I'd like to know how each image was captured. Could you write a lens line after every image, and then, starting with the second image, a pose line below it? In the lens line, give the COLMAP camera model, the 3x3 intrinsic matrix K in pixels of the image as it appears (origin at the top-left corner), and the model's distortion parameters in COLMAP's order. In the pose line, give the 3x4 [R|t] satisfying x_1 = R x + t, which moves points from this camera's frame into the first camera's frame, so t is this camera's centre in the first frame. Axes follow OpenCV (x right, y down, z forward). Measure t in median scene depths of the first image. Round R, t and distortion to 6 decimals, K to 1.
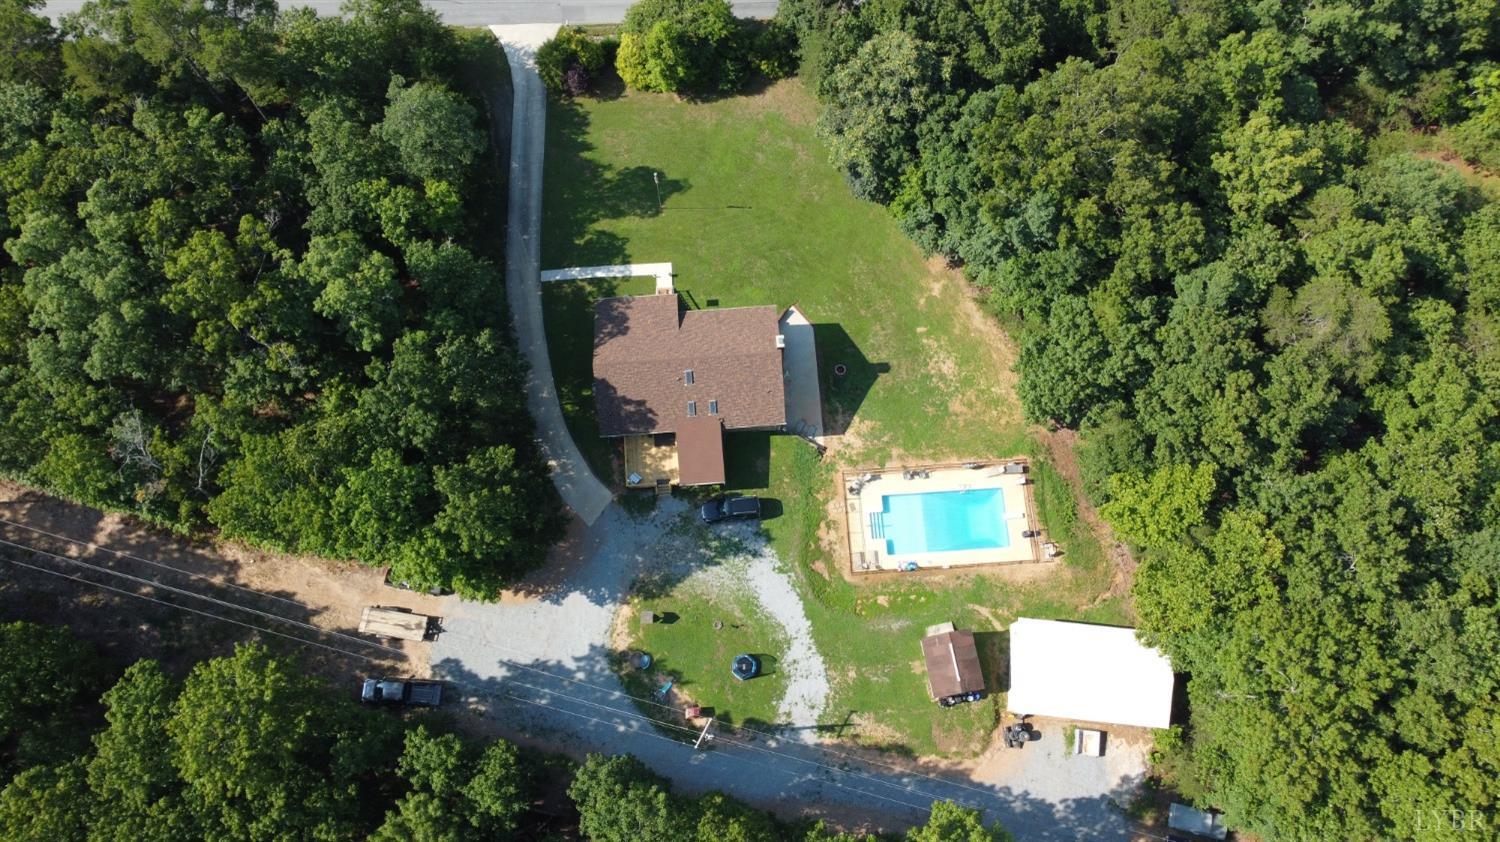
lens RADIAL K [[1135.1, 0, 743.6], [0, 1135.1, 427.0], [0, 0, 1]] dist [0.001880, -0.008113]
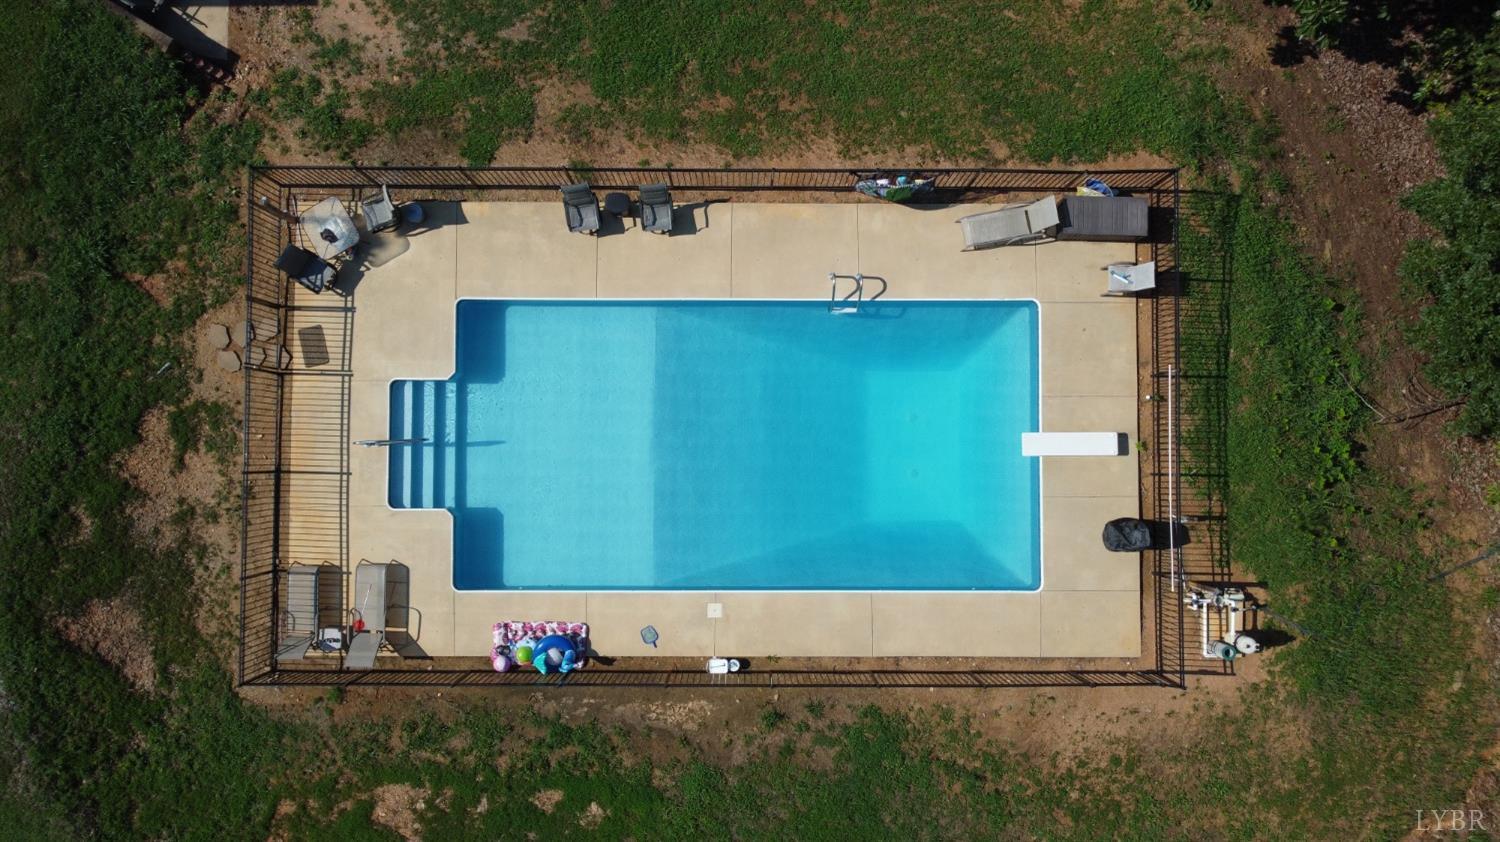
lens RADIAL K [[1135.1, 0, 756.9], [0, 1135.1, 433.8], [0, 0, 1]] dist [0.001880, -0.008113]
pose [[0.997724, 0.066637, 0.010341, 0.179234], [-0.067192, 0.969387, 0.236164, 0.031545], [0.005713, -0.236321, 0.971658, 0.804386]]
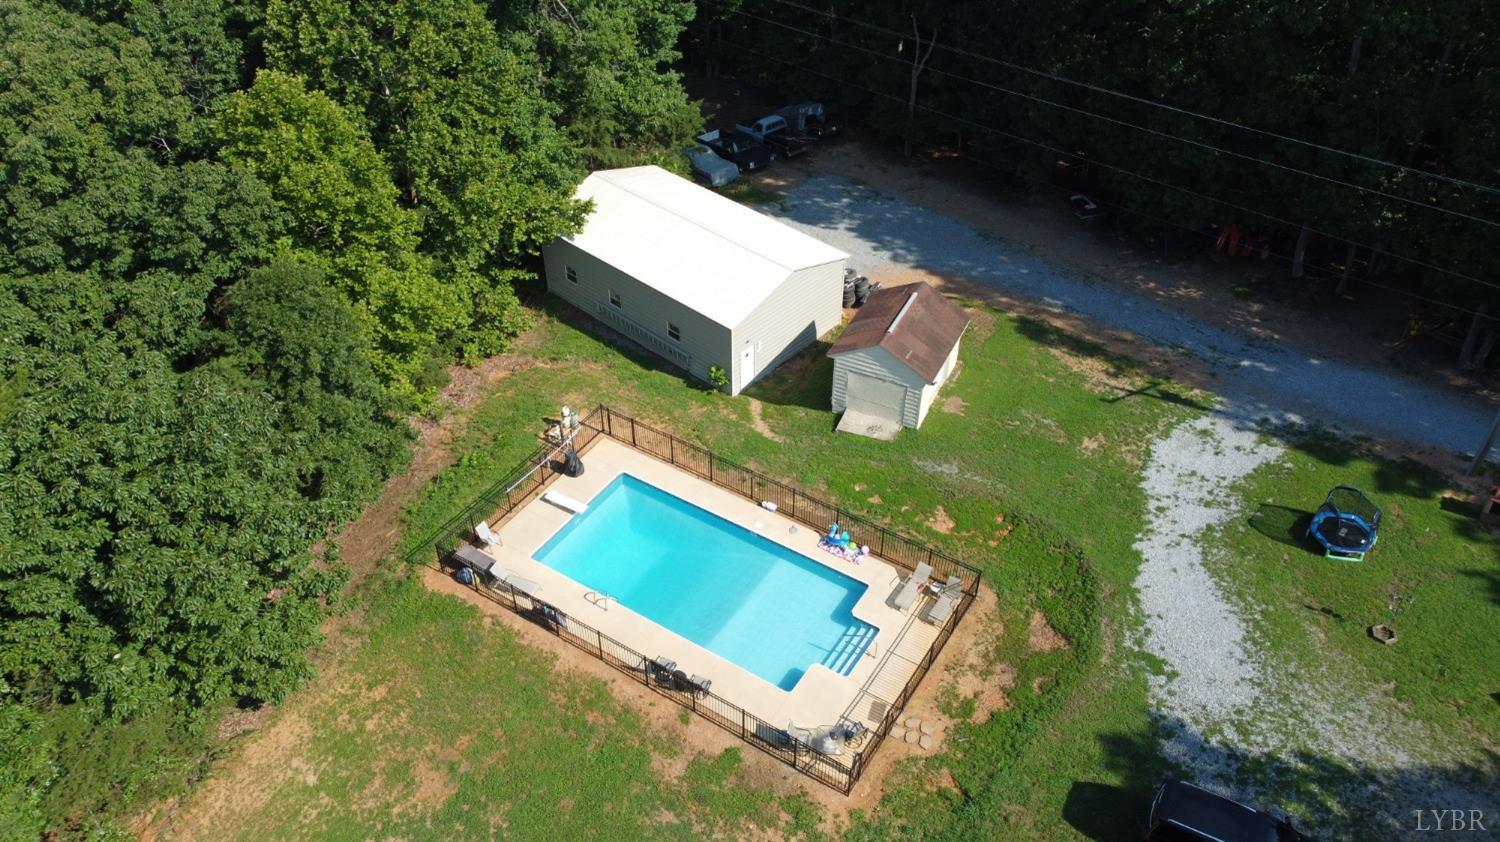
lens RADIAL K [[1135.1, 0, 753.7], [0, 1135.1, 414.8], [0, 0, 1]] dist [0.001880, -0.008113]
pose [[-0.806299, -0.373195, 0.458919, -0.000462], [0.569505, -0.280151, 0.772774, -0.200528], [-0.159829, 0.884444, 0.438422, 0.781524]]
